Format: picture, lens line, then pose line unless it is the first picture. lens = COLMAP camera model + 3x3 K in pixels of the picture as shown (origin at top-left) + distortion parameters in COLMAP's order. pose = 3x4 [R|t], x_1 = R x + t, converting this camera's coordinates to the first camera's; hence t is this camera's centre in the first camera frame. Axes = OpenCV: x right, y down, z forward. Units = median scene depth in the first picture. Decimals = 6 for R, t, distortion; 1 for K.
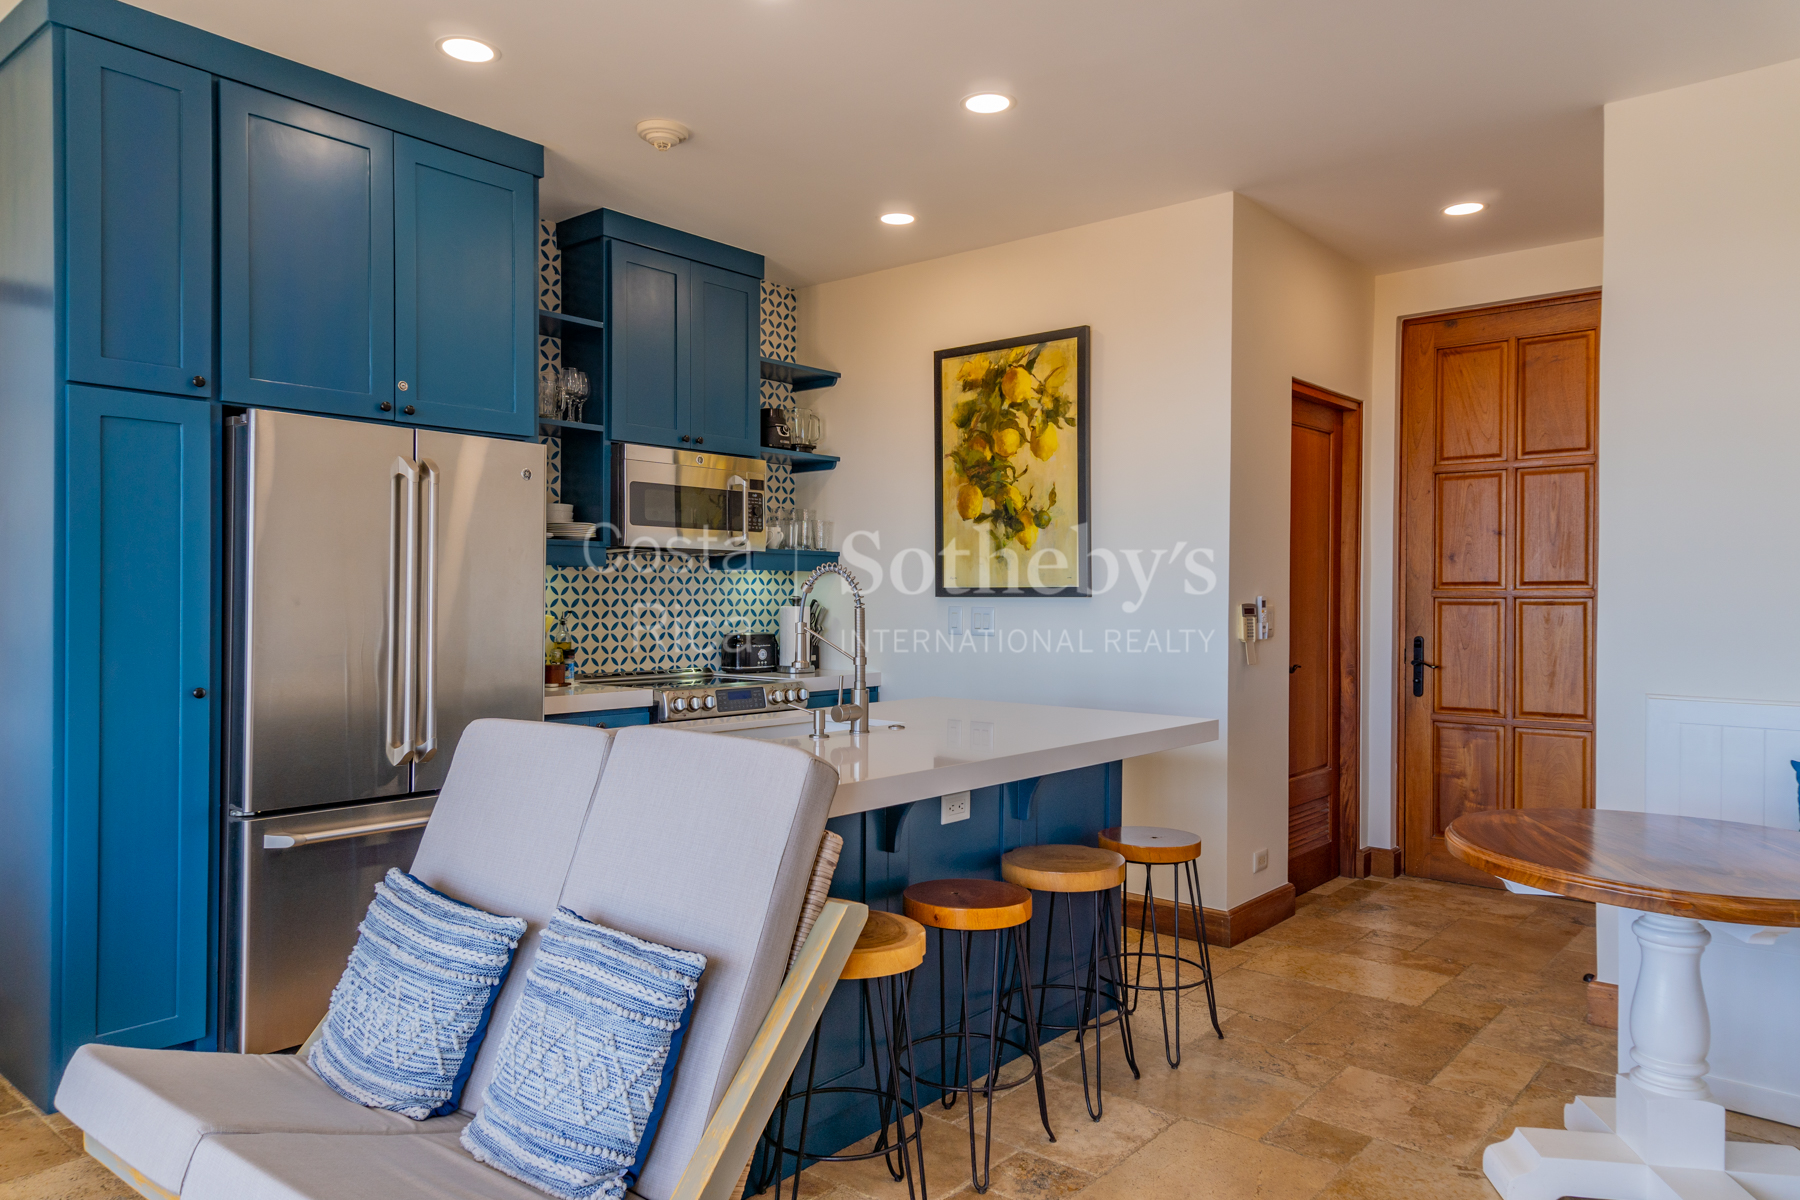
lens RADIAL K [[1218.4, 0, 900.0], [0, 1218.4, 600.0], [0, 0, 1]] dist [0.036331, -0.000239]
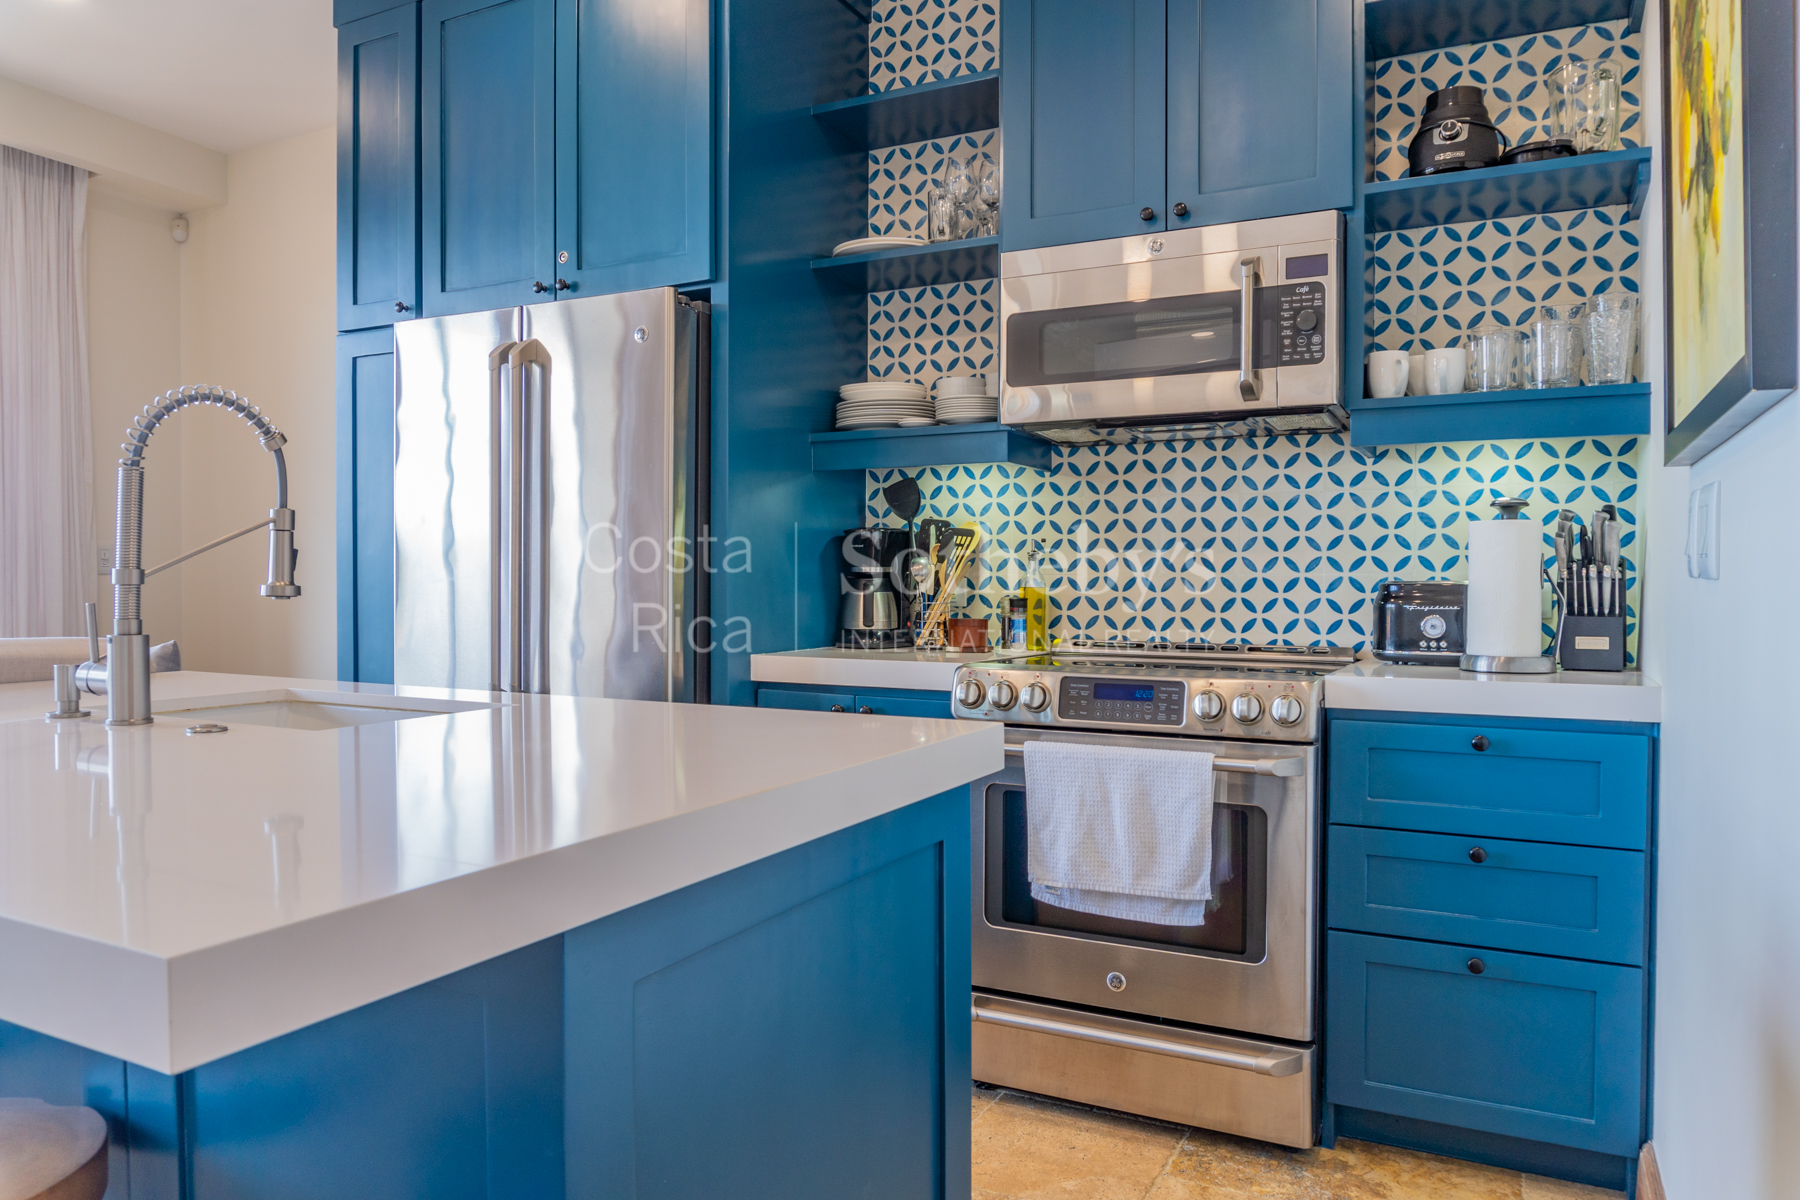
lens RADIAL K [[1220.8, 0, 900.0], [0, 1220.8, 600.0], [0, 0, 1]] dist [-0.024221, 0.001932]
pose [[0.206358, 0.012021, -0.978403, 0.322994], [-0.006151, 0.999921, 0.010988, 0.032771], [0.978457, 0.003751, 0.206415, 0.754151]]
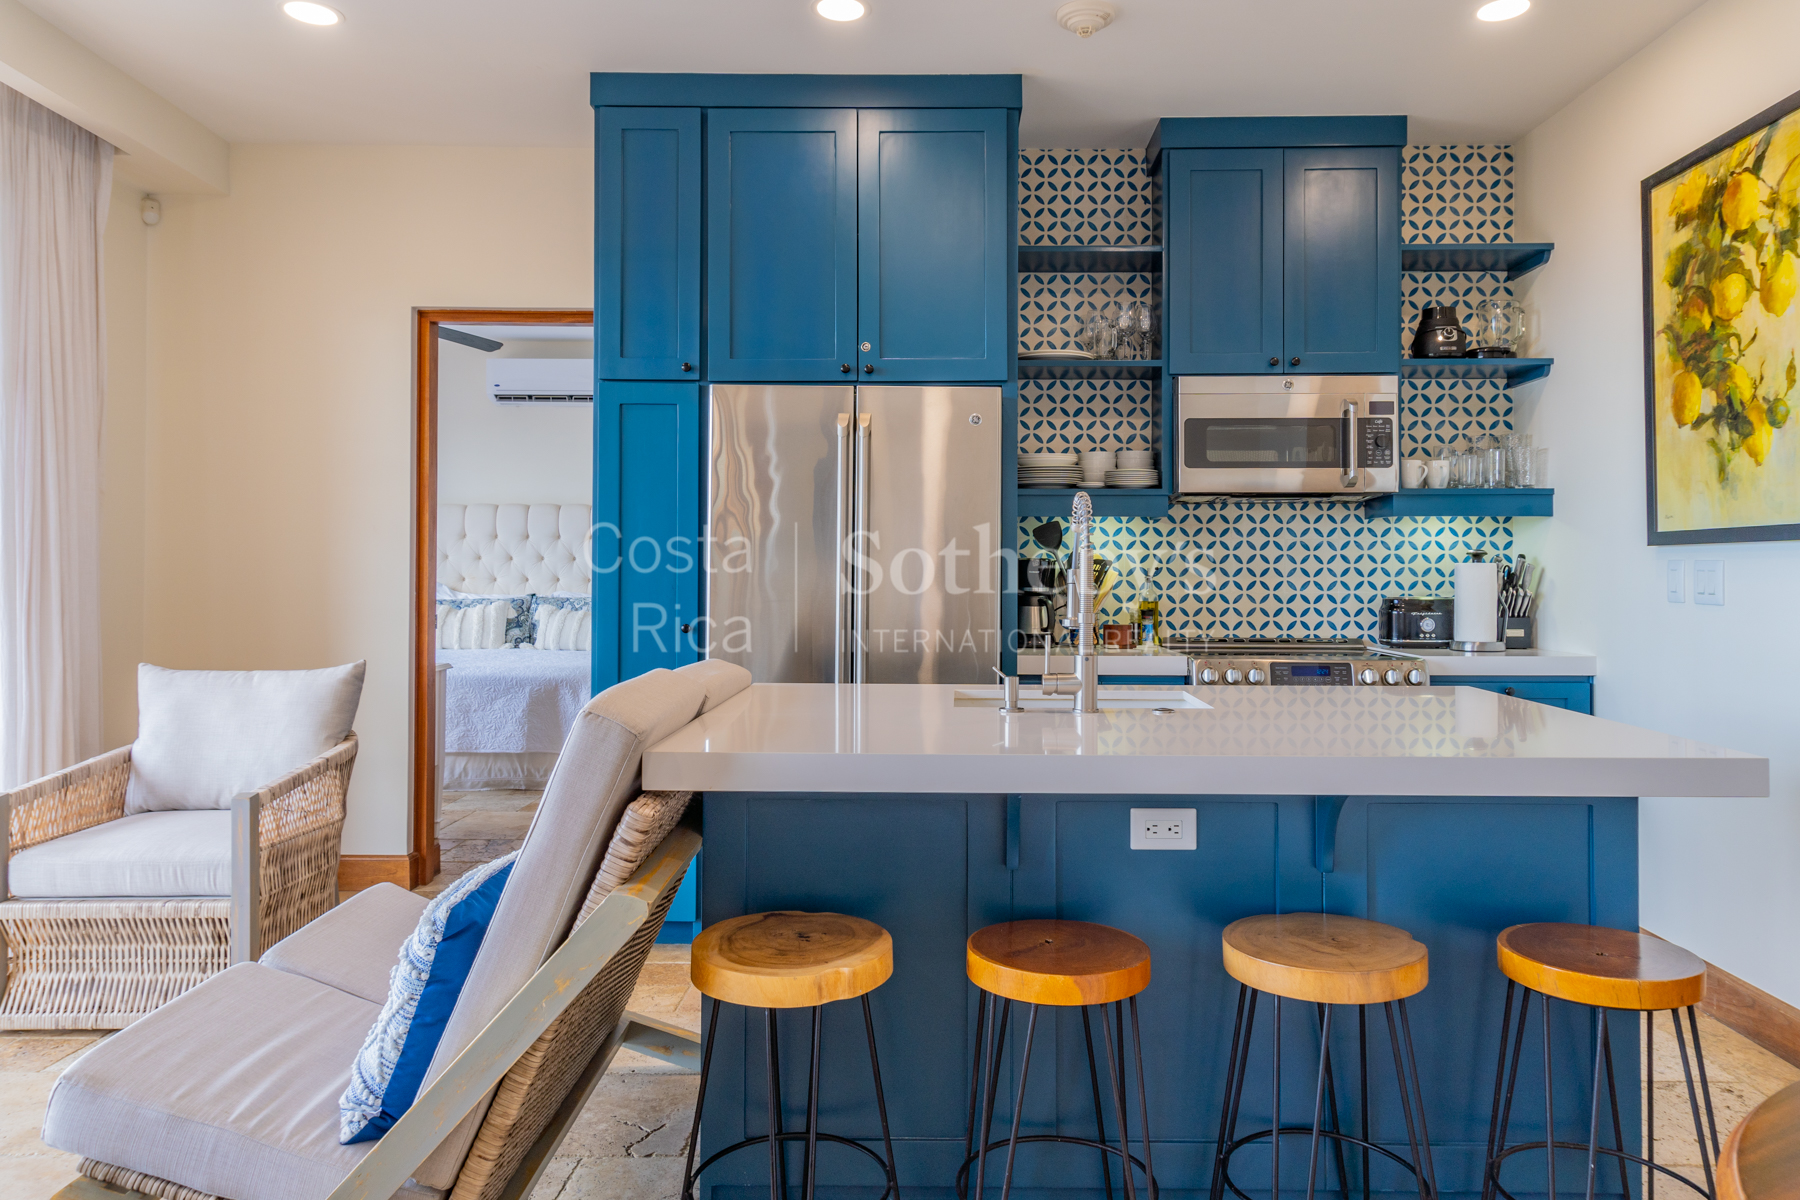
lens RADIAL K [[1226.1, 0, 938.2], [0, 1226.1, 554.1], [0, 0, 1]] dist [0.039186, -0.009517]
pose [[0.635540, -0.013056, -0.771957, 0.318271], [-0.002088, 0.999824, -0.018629, 0.015825], [0.772065, 0.013452, 0.635401, 0.276529]]
